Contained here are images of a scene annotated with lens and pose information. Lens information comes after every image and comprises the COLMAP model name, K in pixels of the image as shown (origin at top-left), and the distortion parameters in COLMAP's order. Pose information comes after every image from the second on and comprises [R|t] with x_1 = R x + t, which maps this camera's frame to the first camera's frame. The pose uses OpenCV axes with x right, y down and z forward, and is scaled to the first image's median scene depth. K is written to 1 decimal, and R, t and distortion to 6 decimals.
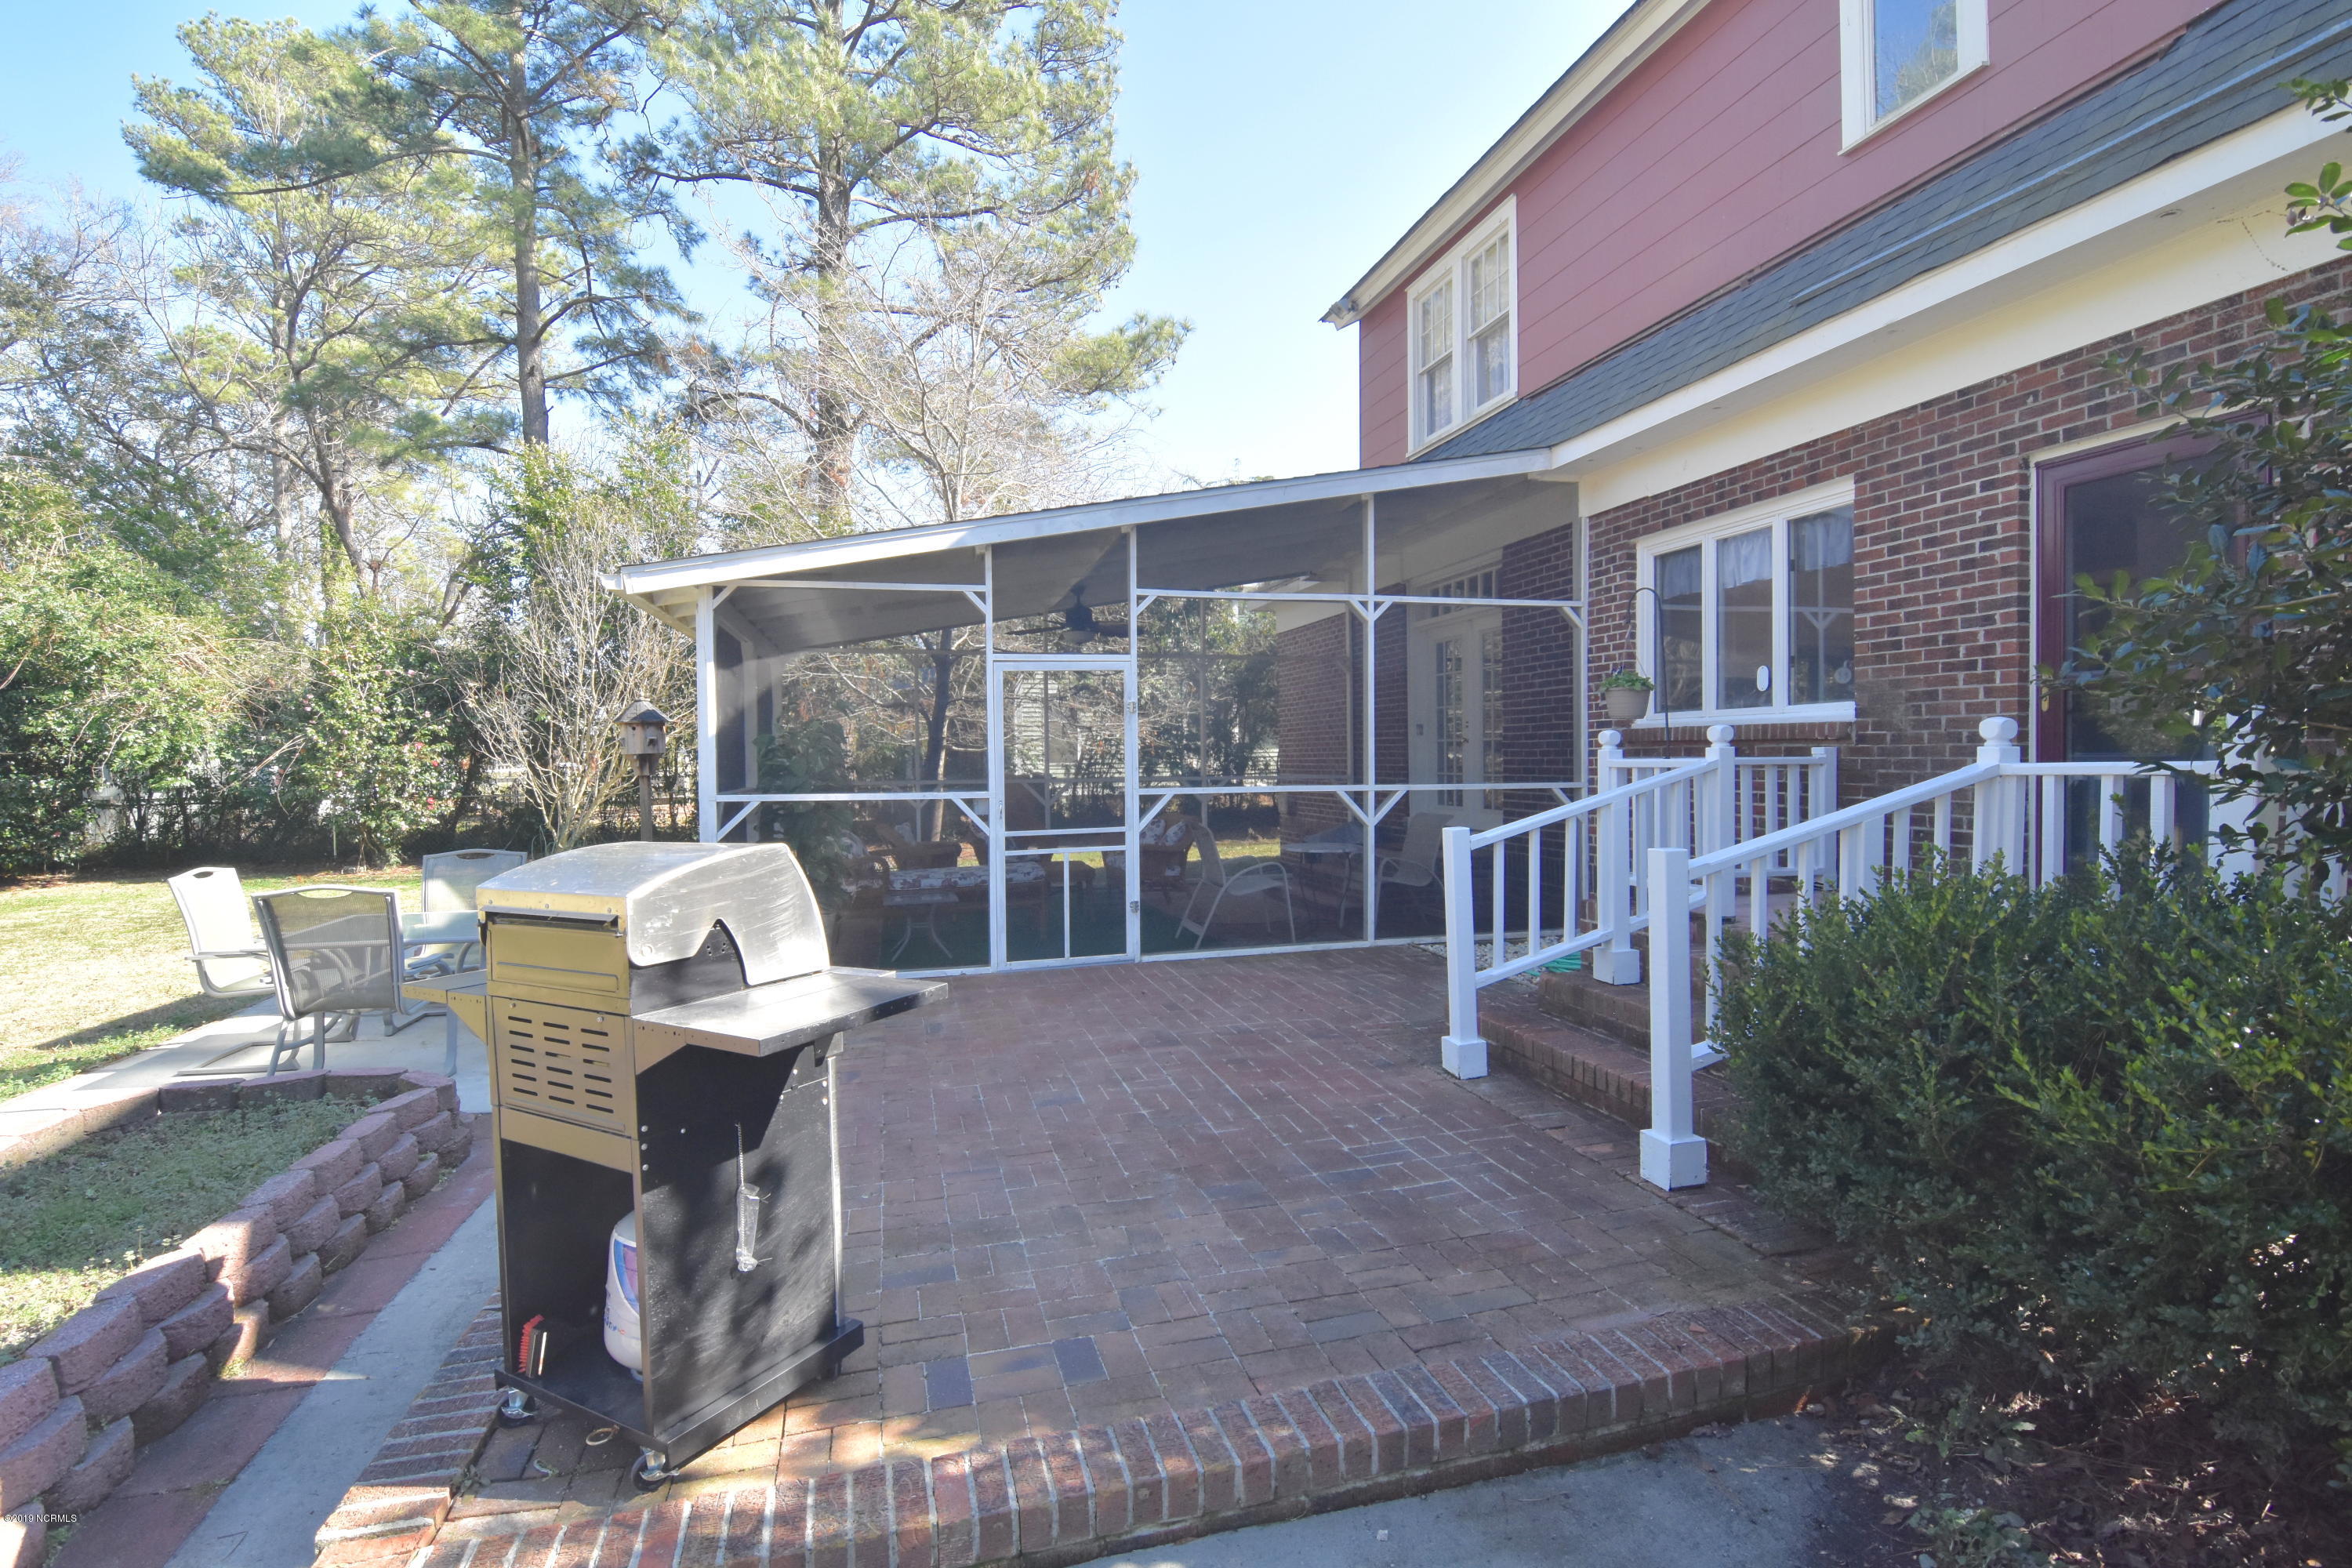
lens RADIAL K [[1129.3, 0, 1156.3], [0, 1129.3, 784.6], [0, 0, 1]] dist [-0.009350, -0.010215]
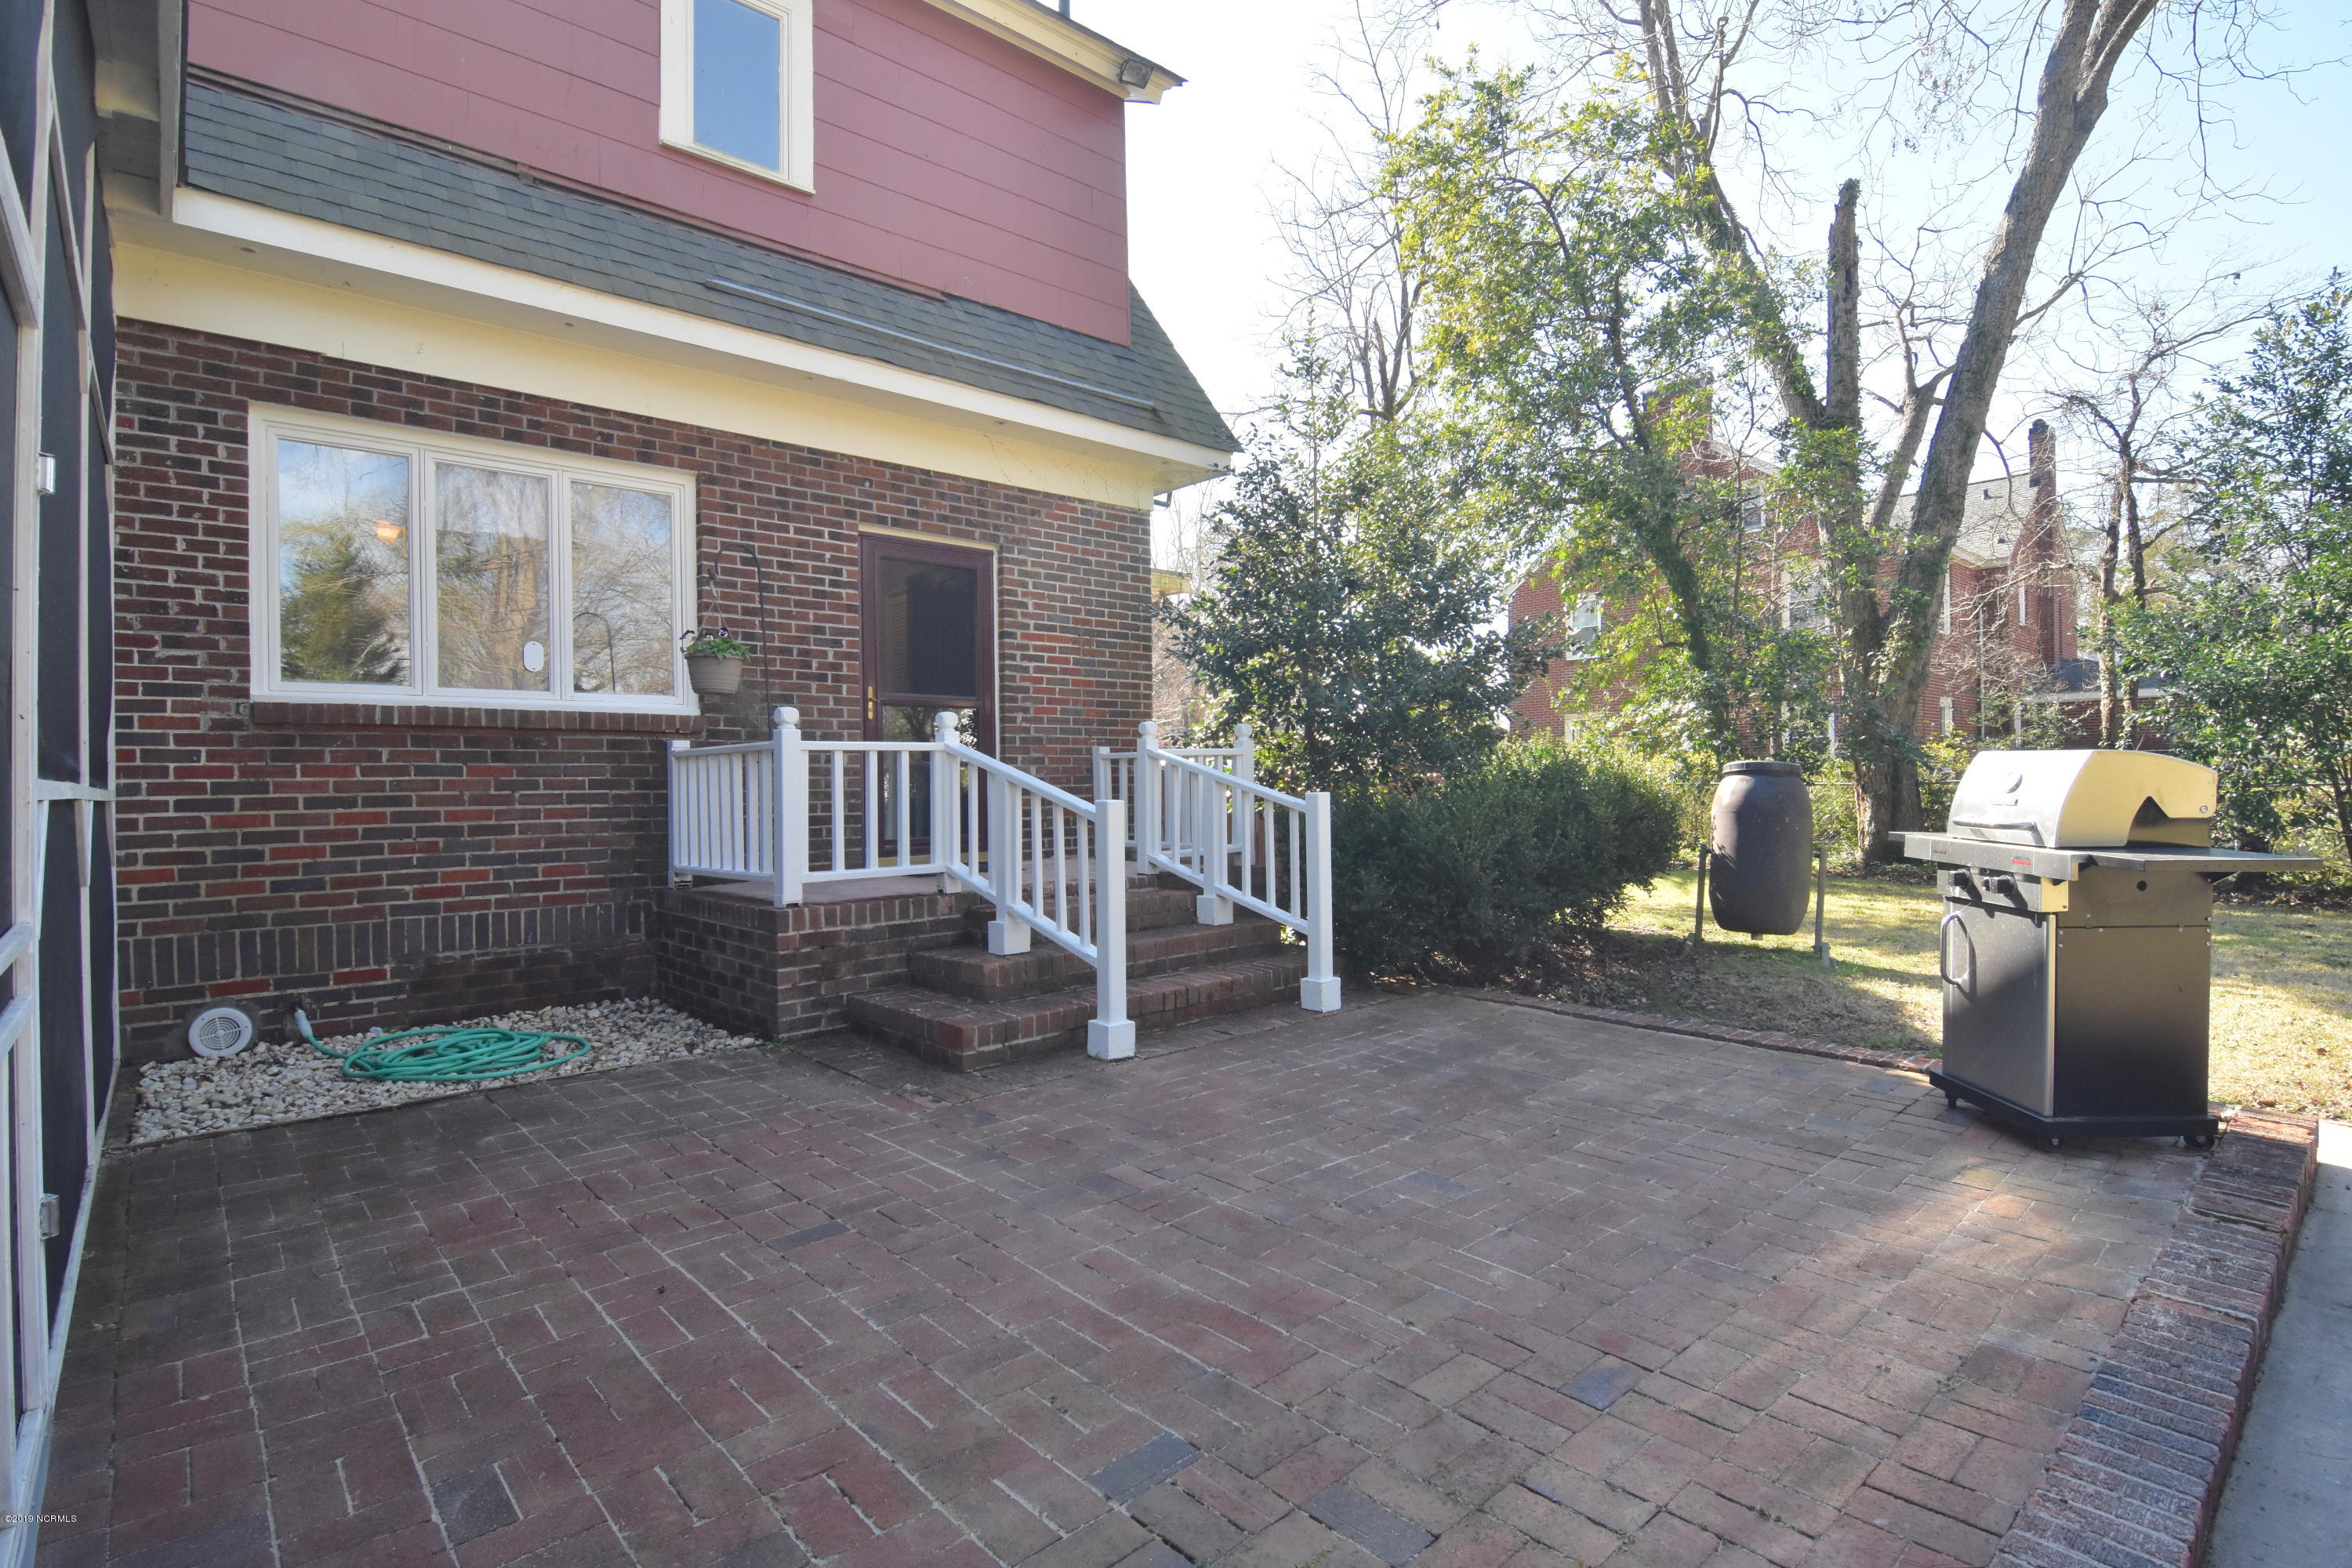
lens RADIAL K [[1129.3, 0, 1175.0], [0, 1129.3, 786.6], [0, 0, 1]] dist [-0.009350, -0.010215]
pose [[-0.472428, 0.009183, 0.881321, -0.282169], [0.036176, 0.999305, 0.008980, 0.008179], [-0.880626, 0.036125, -0.472432, 0.652551]]
